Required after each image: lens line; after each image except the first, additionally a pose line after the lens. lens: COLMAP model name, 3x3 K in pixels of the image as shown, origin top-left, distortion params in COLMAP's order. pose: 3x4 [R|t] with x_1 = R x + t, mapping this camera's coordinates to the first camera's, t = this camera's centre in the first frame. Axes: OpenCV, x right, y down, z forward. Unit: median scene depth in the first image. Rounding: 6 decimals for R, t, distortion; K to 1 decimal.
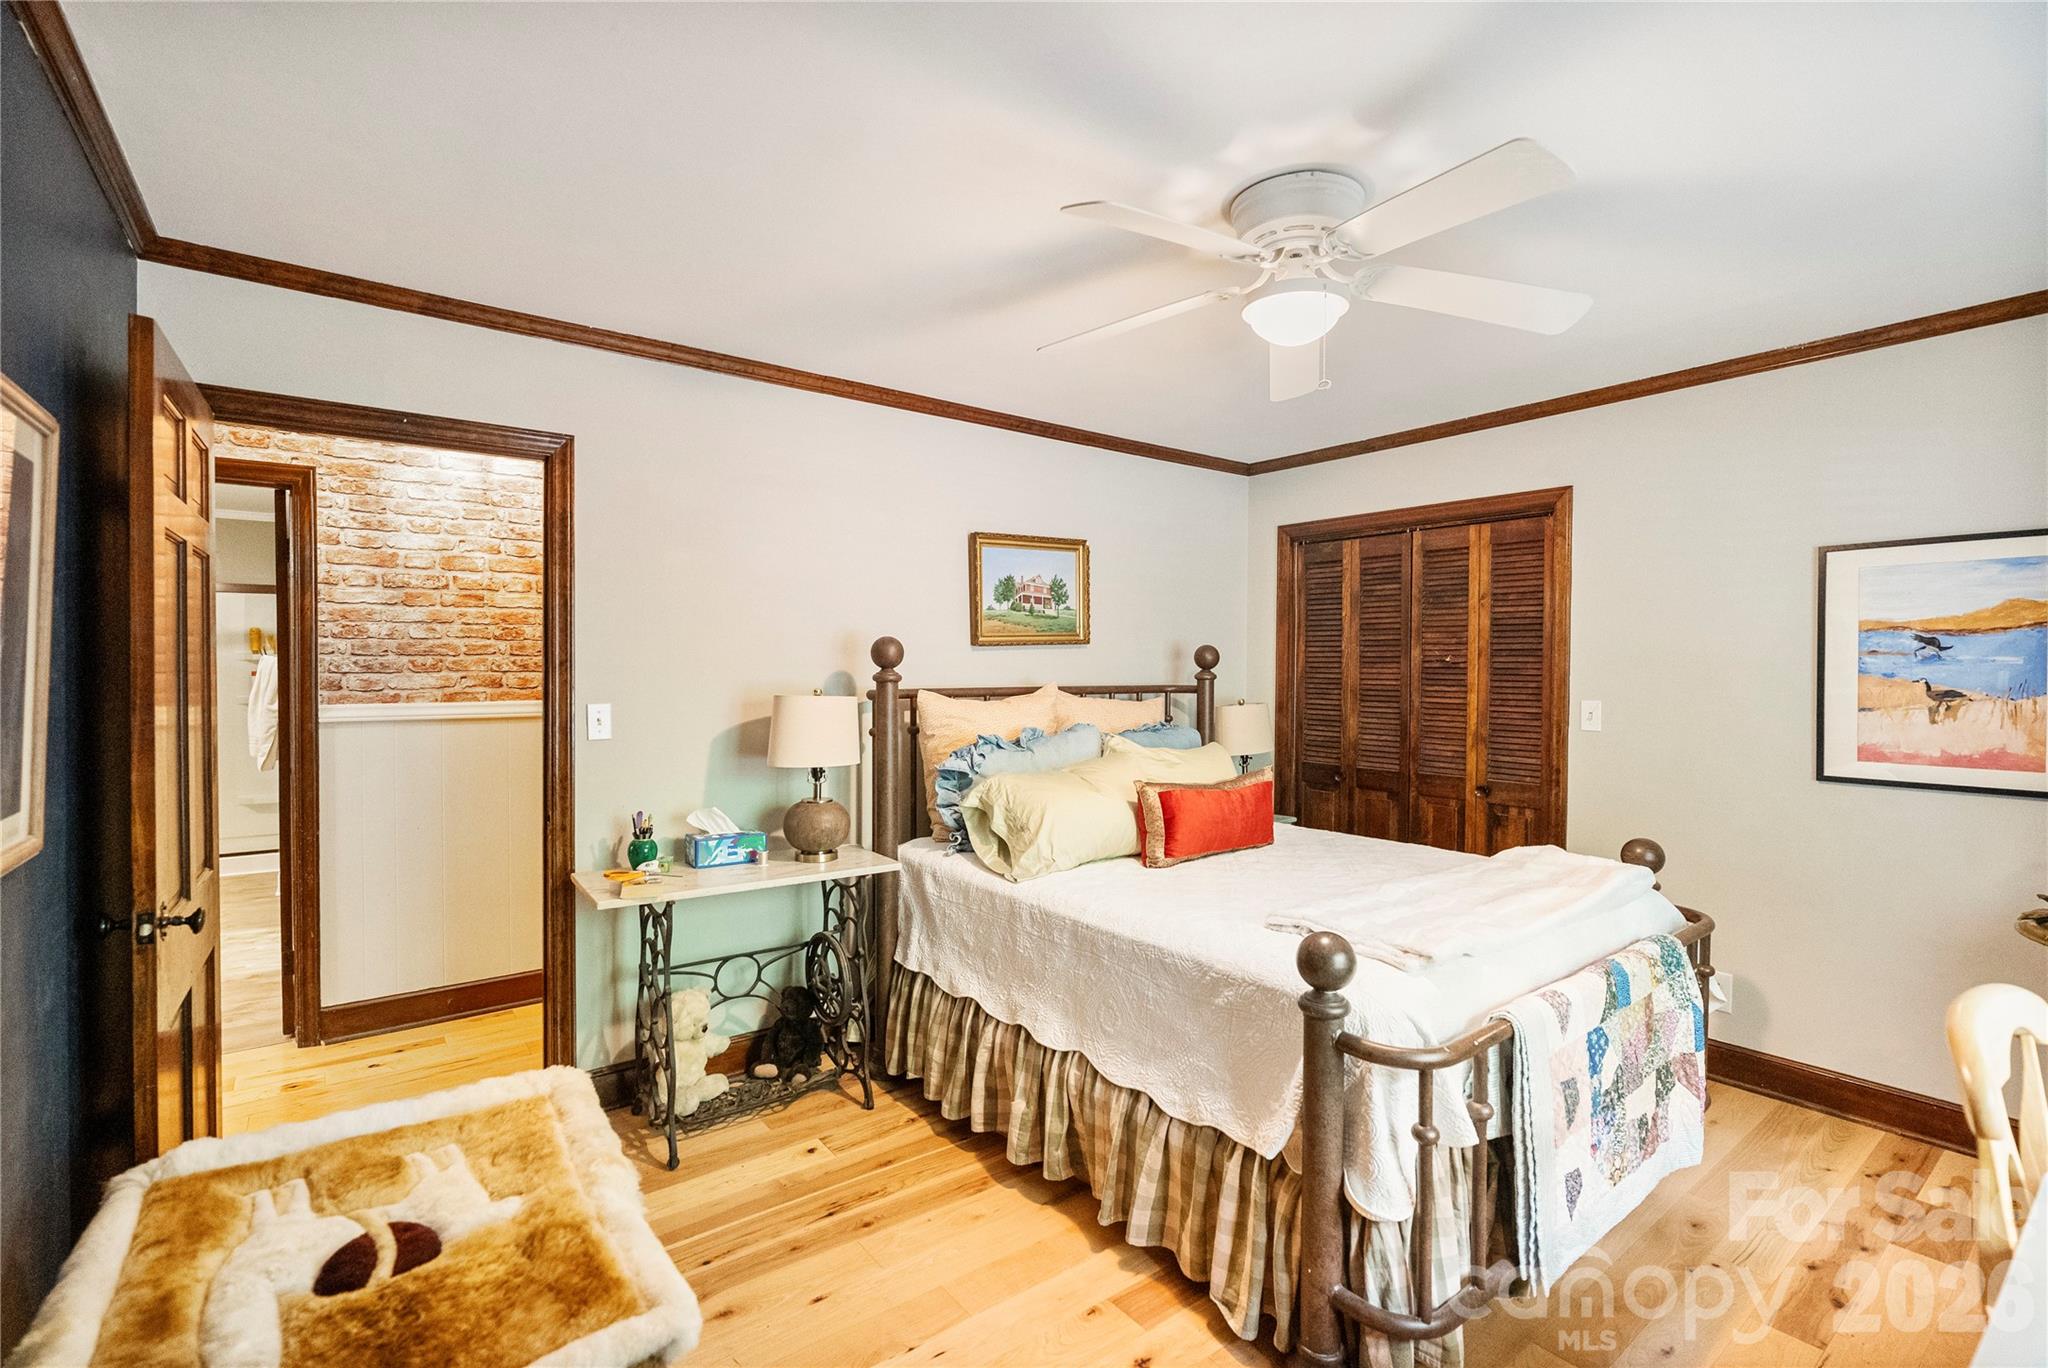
lens RADIAL K [[925.3, 0, 1017.3], [0, 925.3, 674.6], [0, 0, 1]] dist [-0.002192, 0.000090]
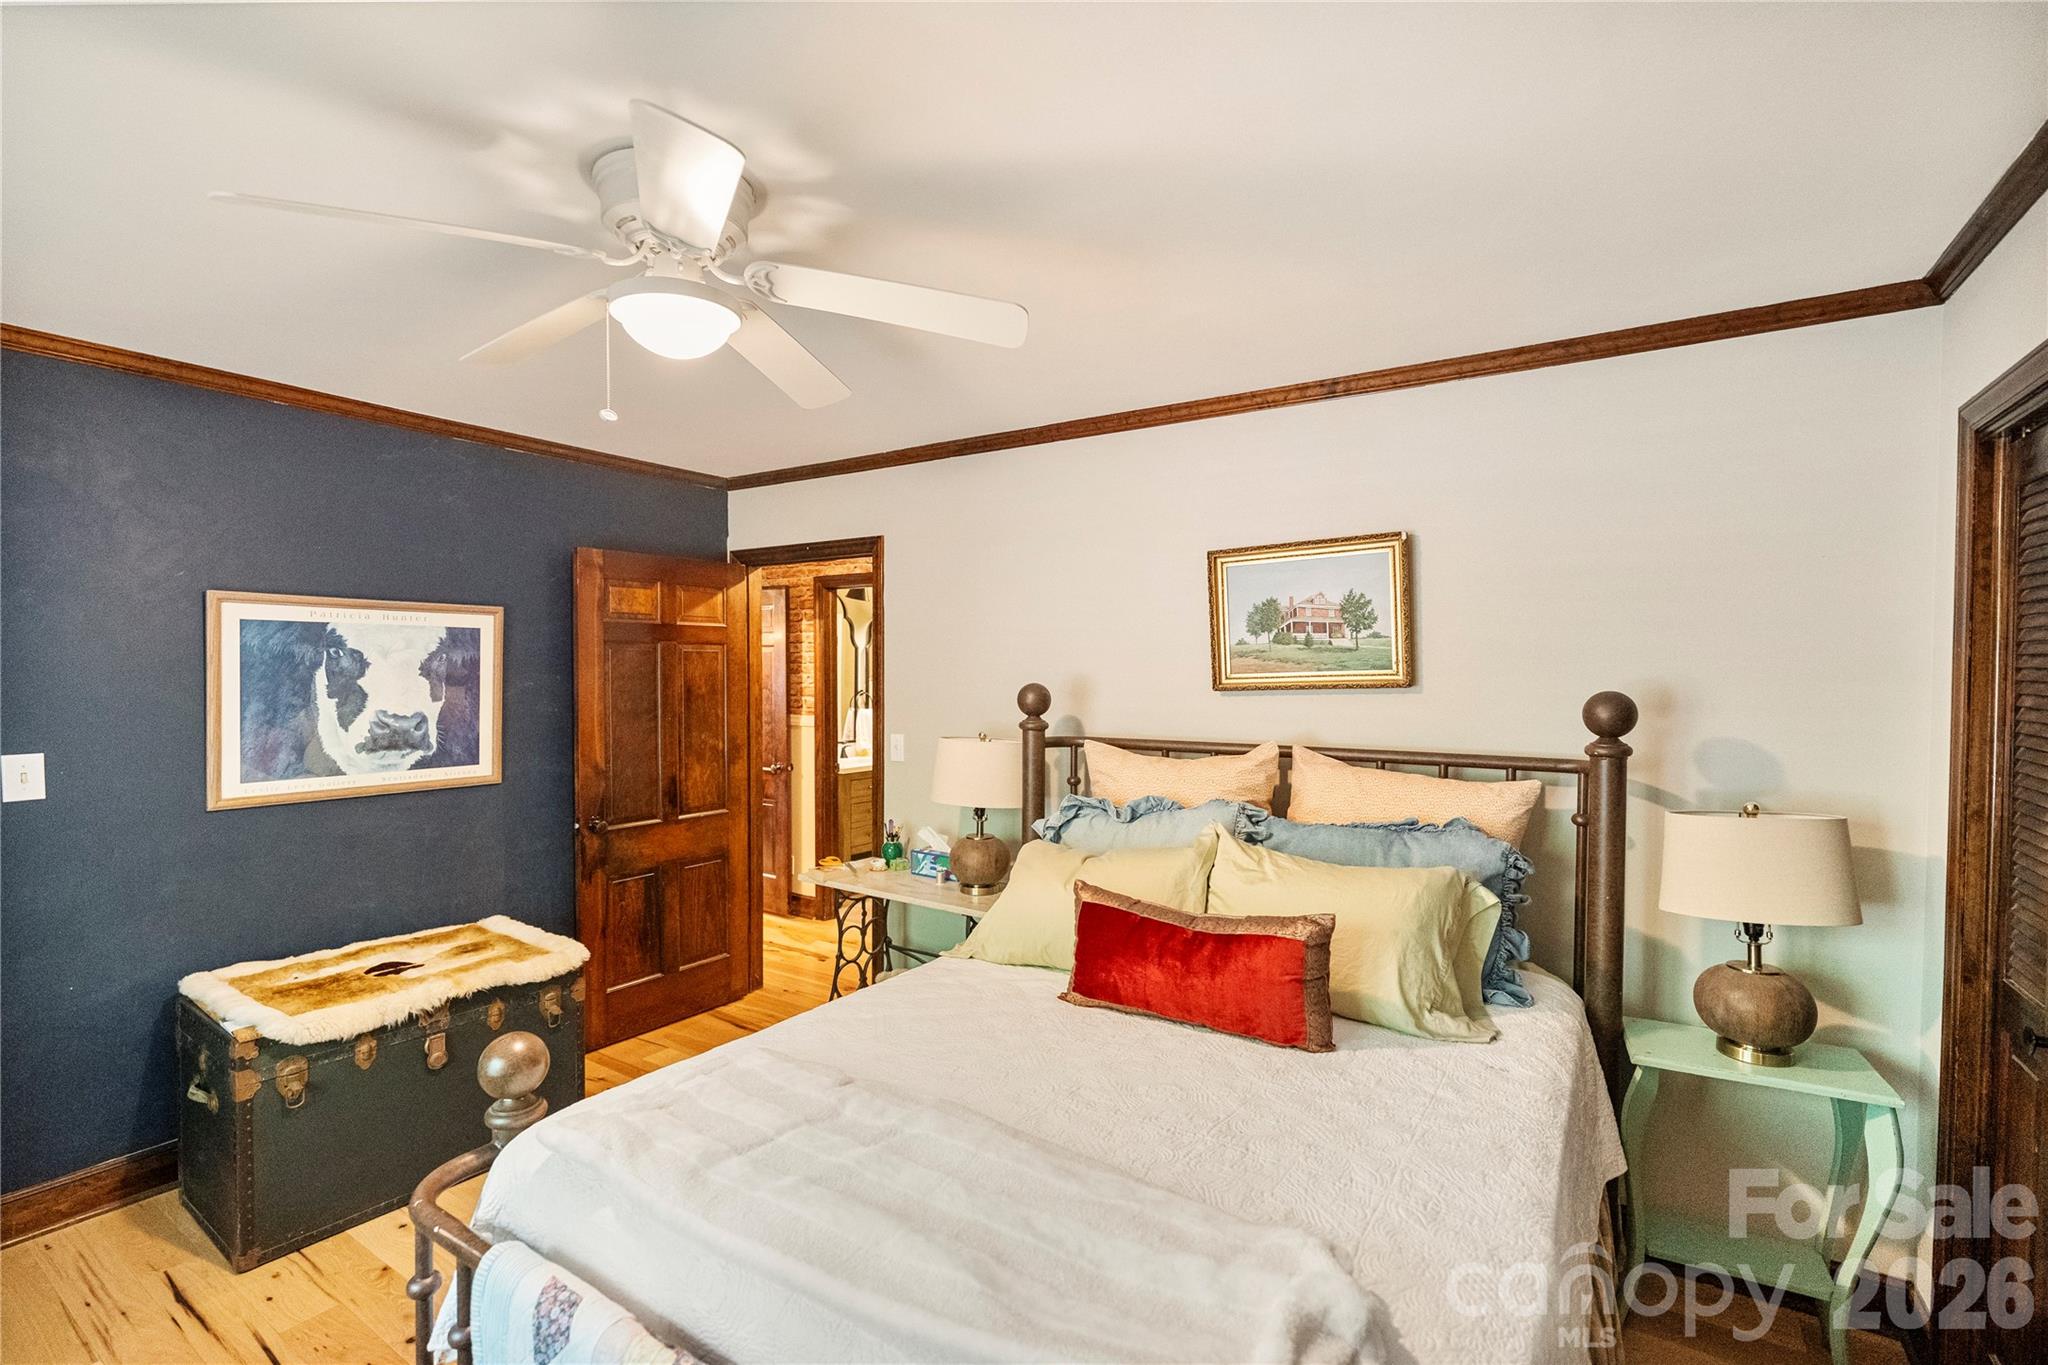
lens RADIAL K [[925.3, 0, 1012.6], [0, 925.3, 683.5], [0, 0, 1]] dist [-0.002192, 0.000090]
pose [[0.336665, 0.004003, -0.941616, 0.641953], [-0.016597, 0.999861, -0.001683, -0.031773], [0.941478, 0.016195, 0.336684, 0.542313]]
